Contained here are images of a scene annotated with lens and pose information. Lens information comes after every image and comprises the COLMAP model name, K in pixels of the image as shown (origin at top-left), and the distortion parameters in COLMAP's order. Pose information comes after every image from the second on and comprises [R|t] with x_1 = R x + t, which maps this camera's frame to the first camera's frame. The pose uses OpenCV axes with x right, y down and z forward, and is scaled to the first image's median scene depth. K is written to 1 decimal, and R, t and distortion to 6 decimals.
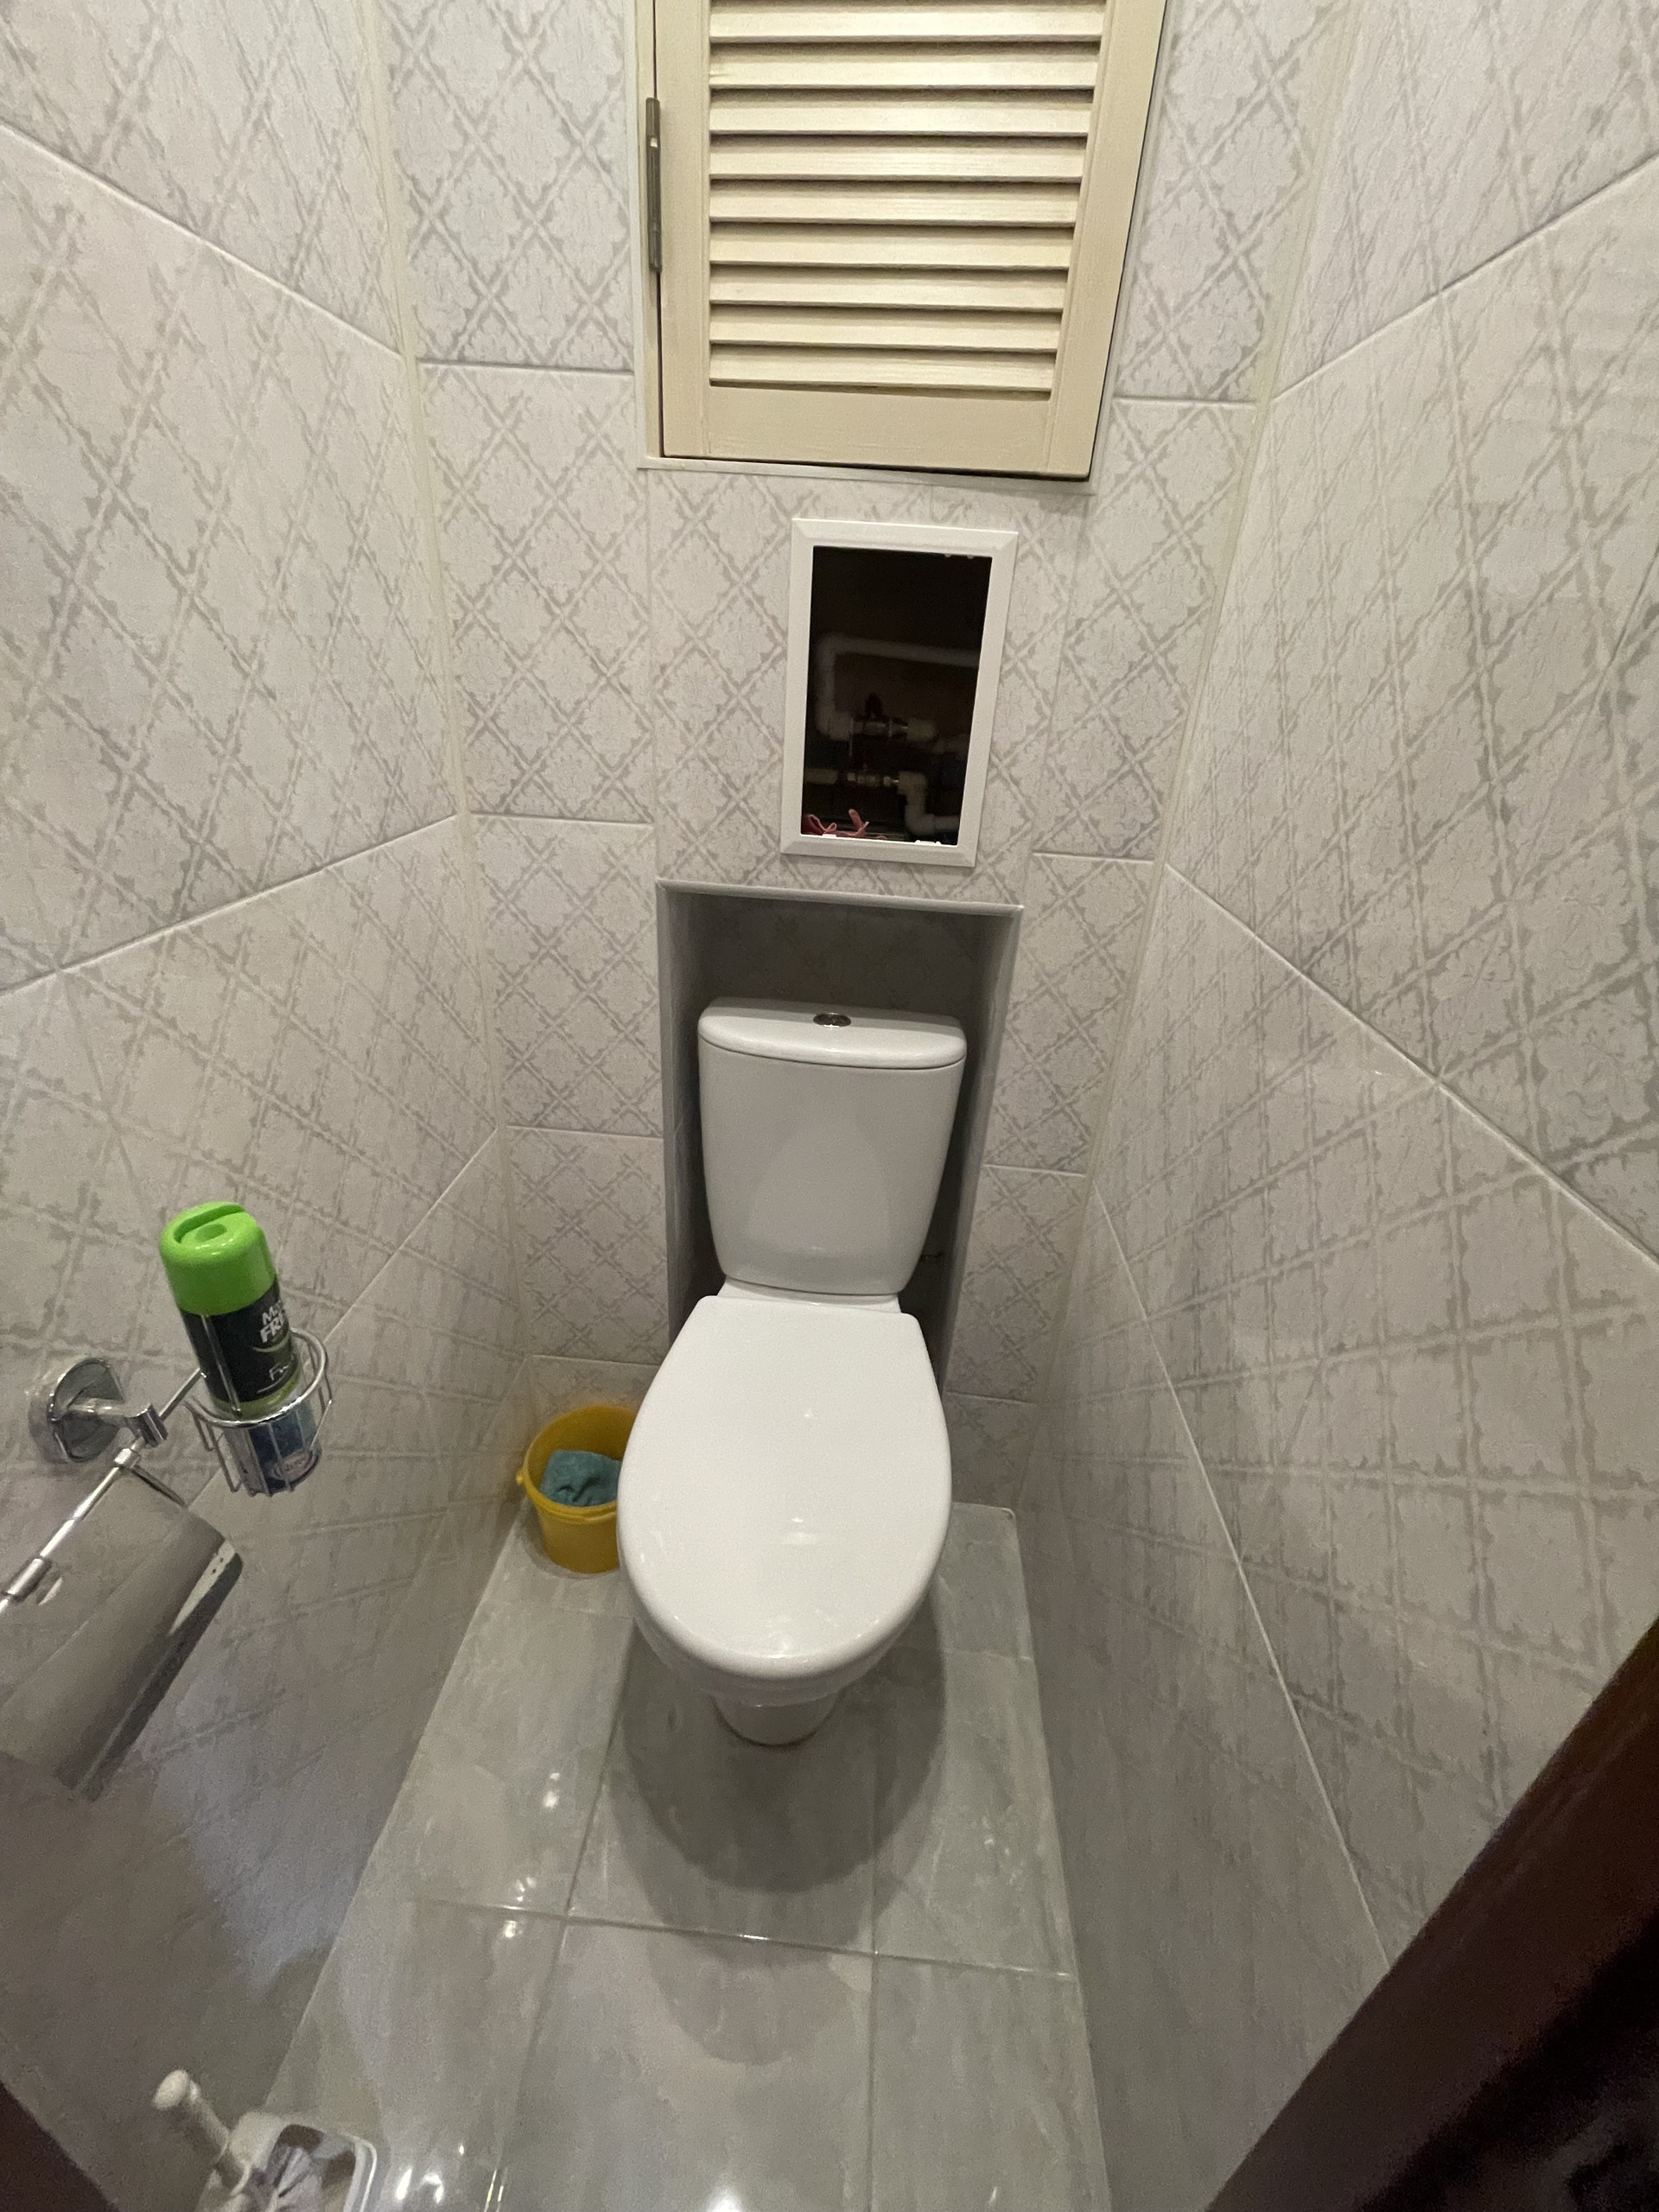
lens RADIAL K [[896.1, 0, 826.2], [0, 896.1, 1097.6], [0, 0, 1]] dist [-0.003076, 0.001499]
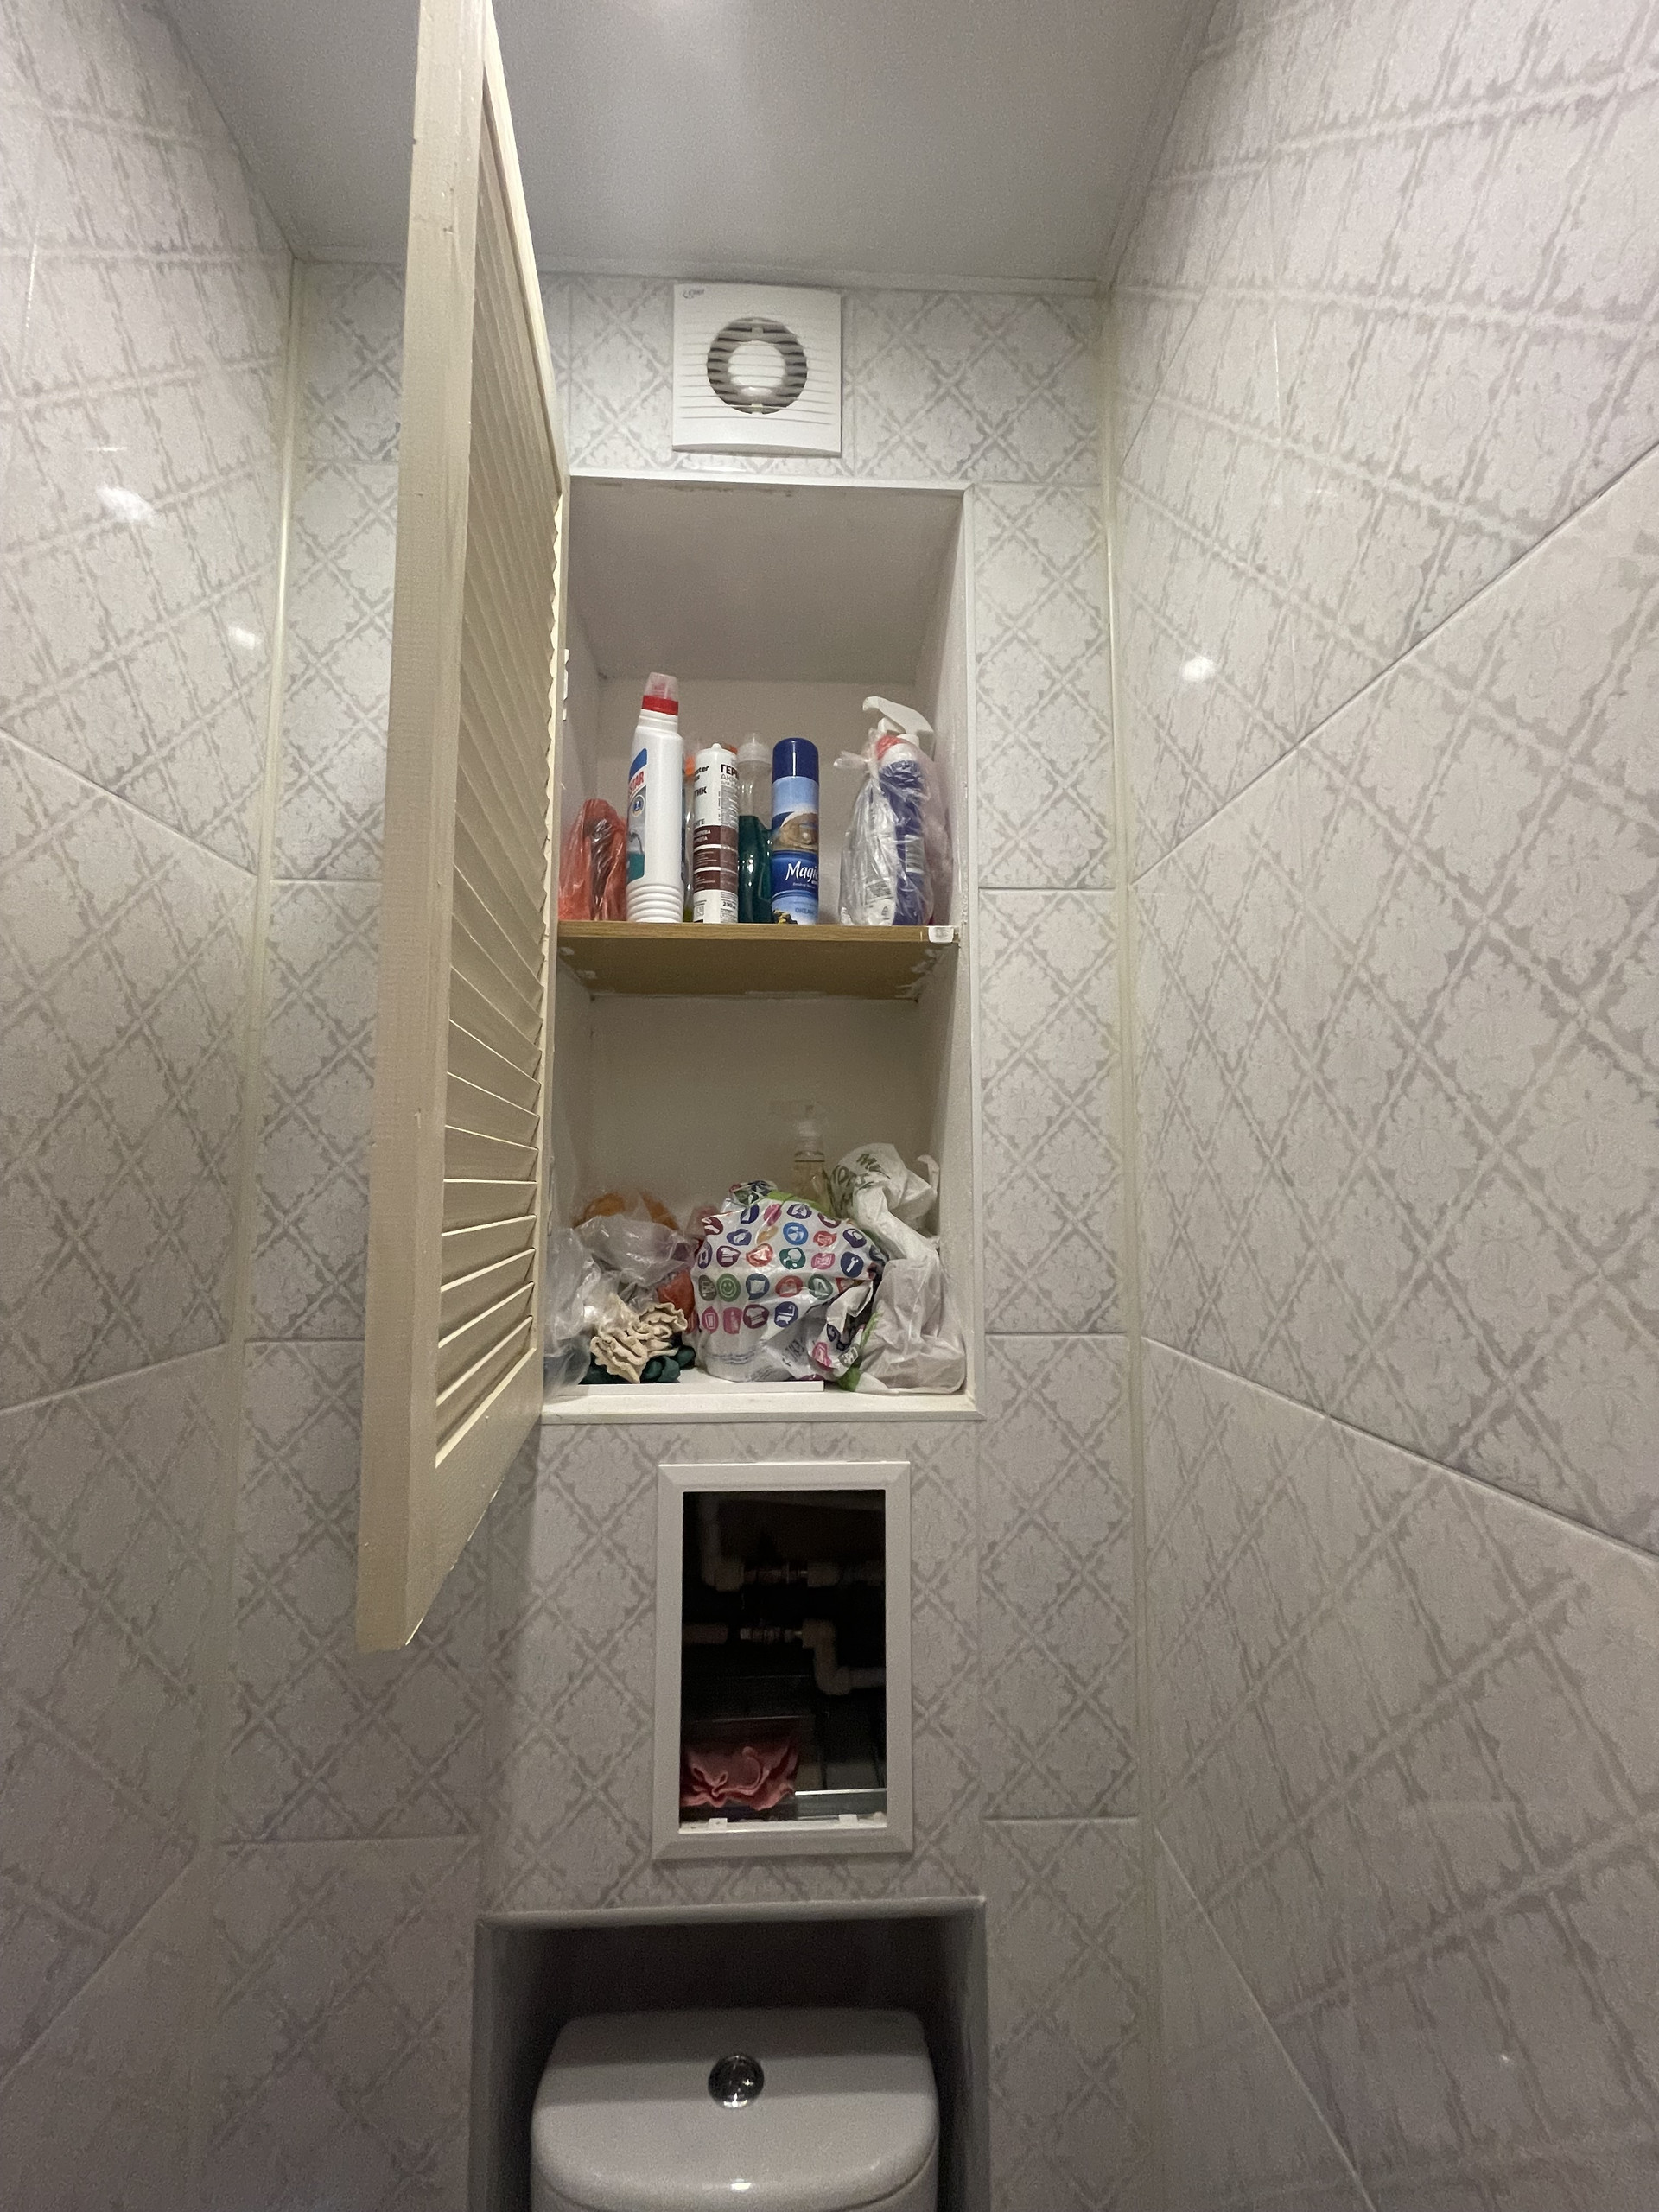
lens RADIAL K [[896.1, 0, 827.5], [0, 896.1, 1097.2], [0, 0, 1]] dist [-0.003076, 0.001499]
pose [[0.991409, -0.048050, 0.121651, 0.034142], [0.105060, 0.846561, -0.521821, -0.427700], [-0.077911, 0.530119, 0.844336, 0.034094]]
